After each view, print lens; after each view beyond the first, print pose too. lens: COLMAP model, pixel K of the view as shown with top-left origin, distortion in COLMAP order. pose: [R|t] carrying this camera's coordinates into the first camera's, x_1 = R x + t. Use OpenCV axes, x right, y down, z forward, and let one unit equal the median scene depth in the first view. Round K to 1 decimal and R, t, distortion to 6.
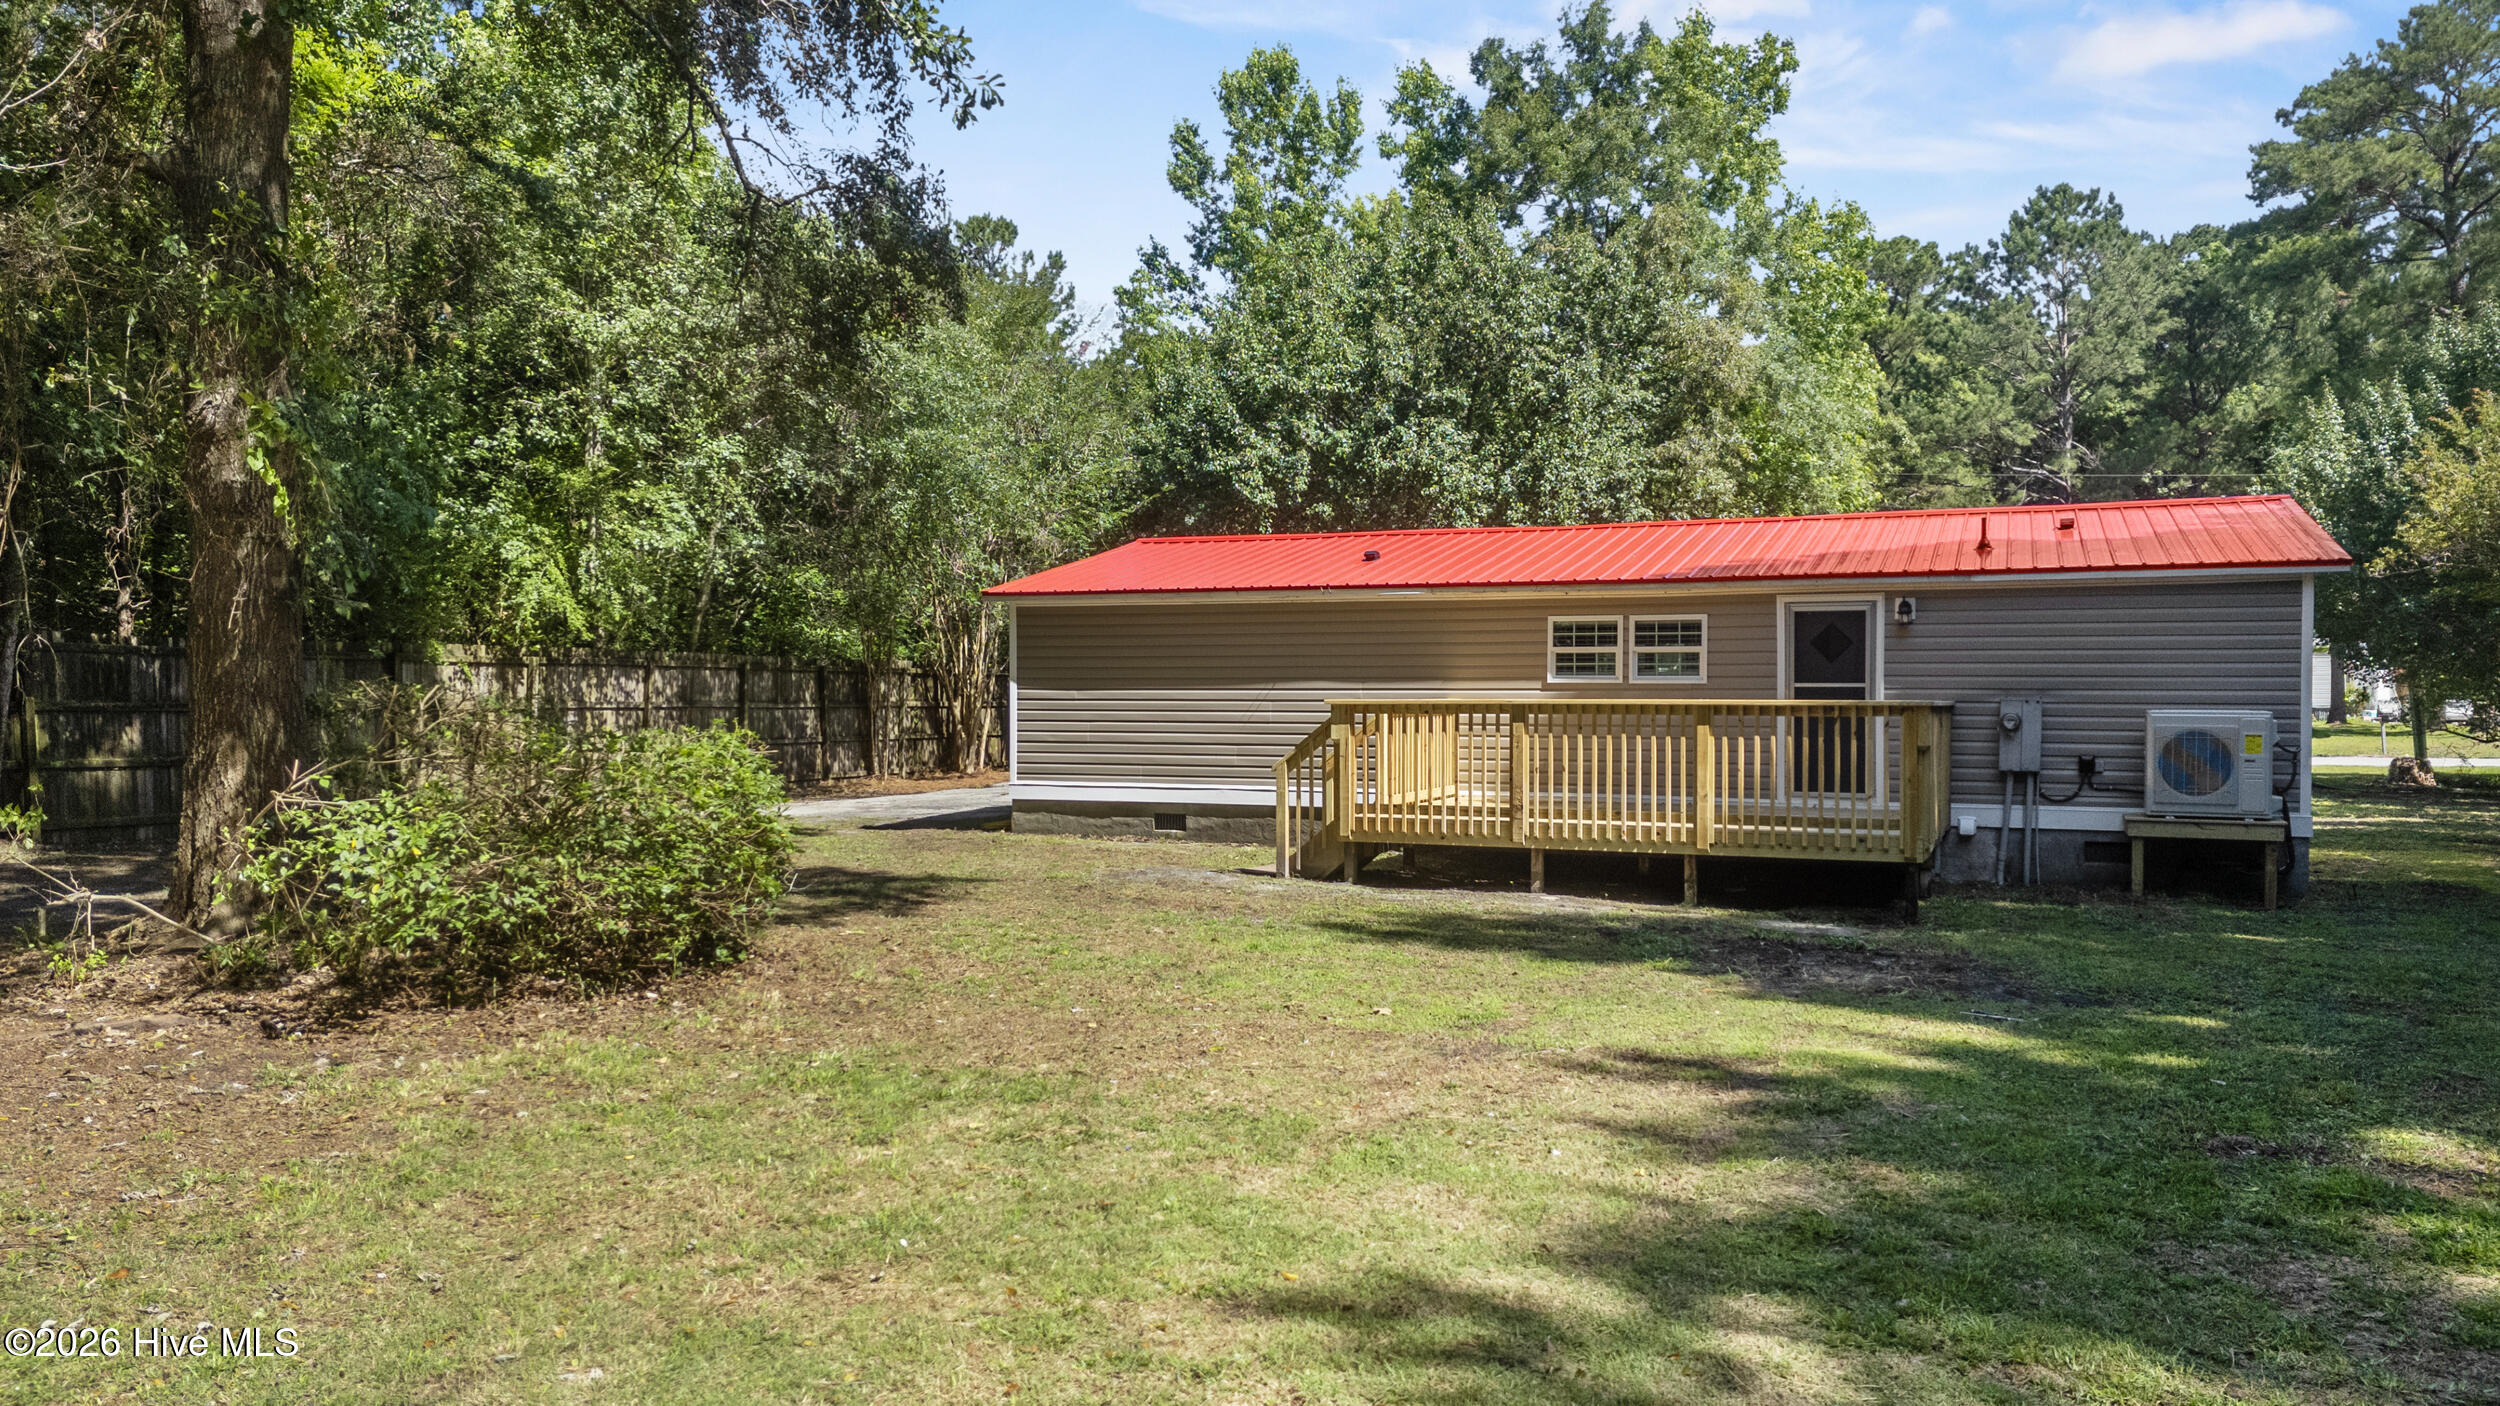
lens RADIAL K [[1772.8, 0, 1250.0], [0, 1772.8, 703.0], [0, 0, 1]] dist [0.100553, -0.128850]
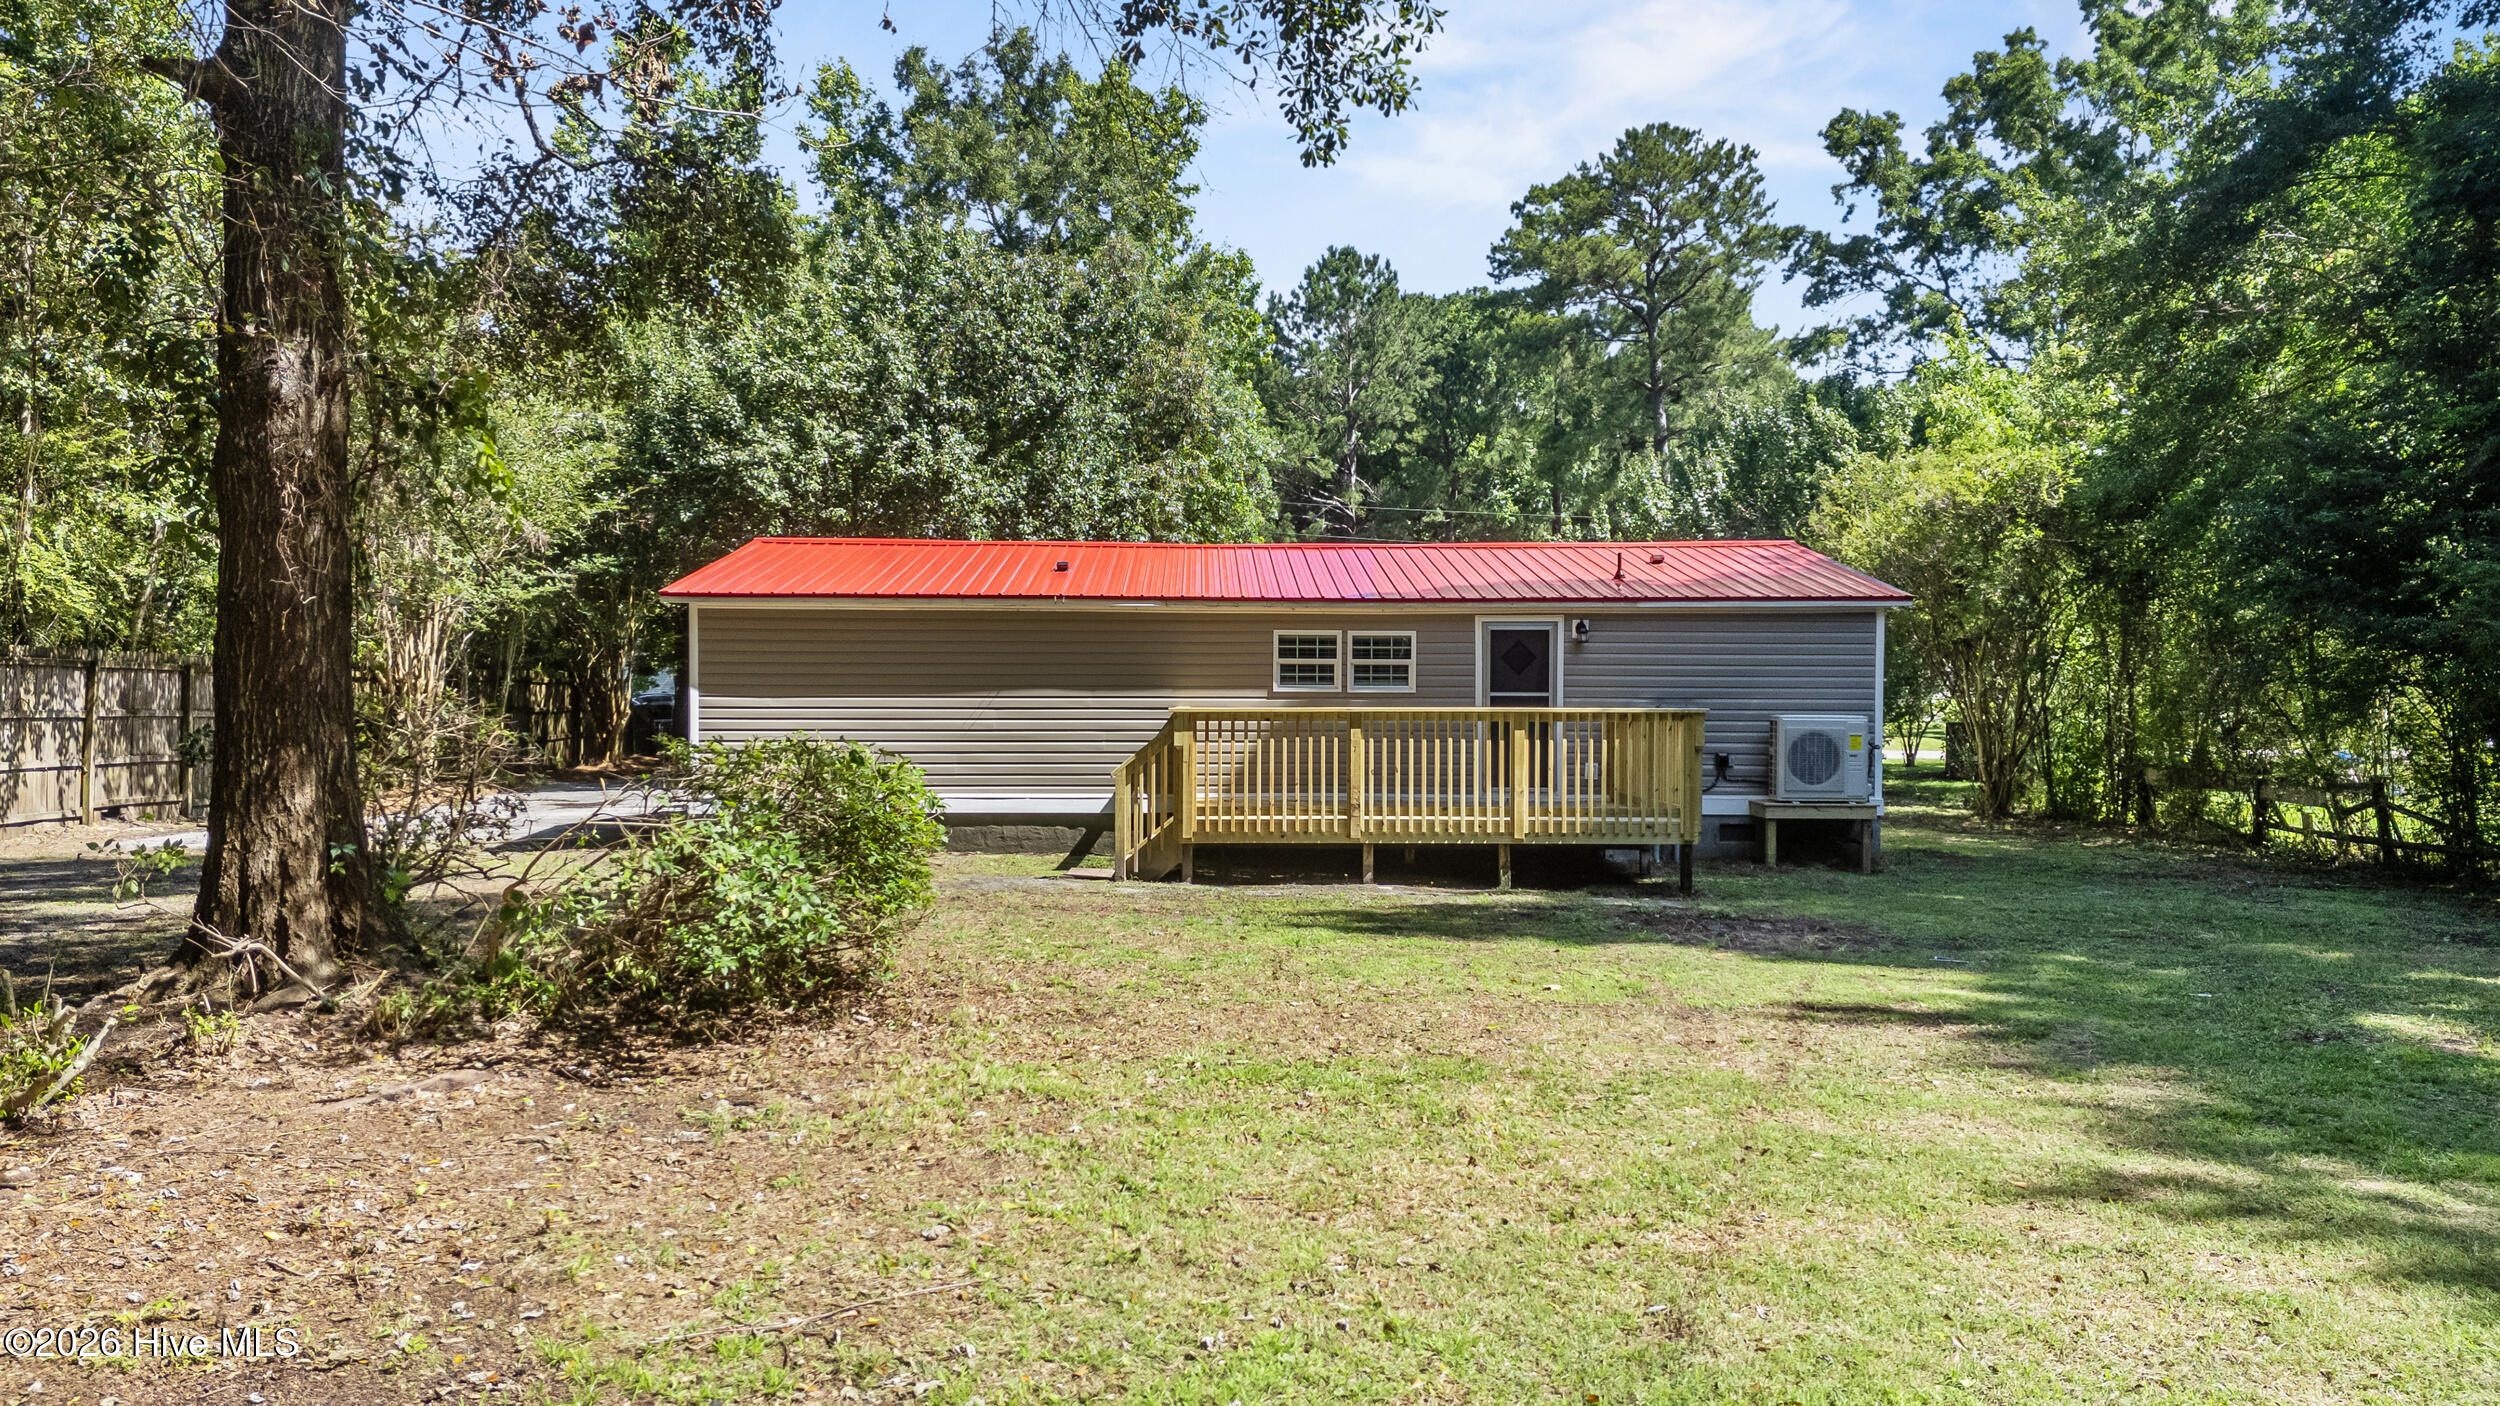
lens RADIAL K [[1769.8, 0, 1250.0], [0, 1769.8, 703.0], [0, 0, 1]] dist [0.110401, -0.226997]
pose [[0.918767, -0.000013, 0.394801, -0.271440], [0.001180, 0.999996, -0.002713, -0.001538], [-0.394799, 0.002959, 0.918763, 0.020547]]
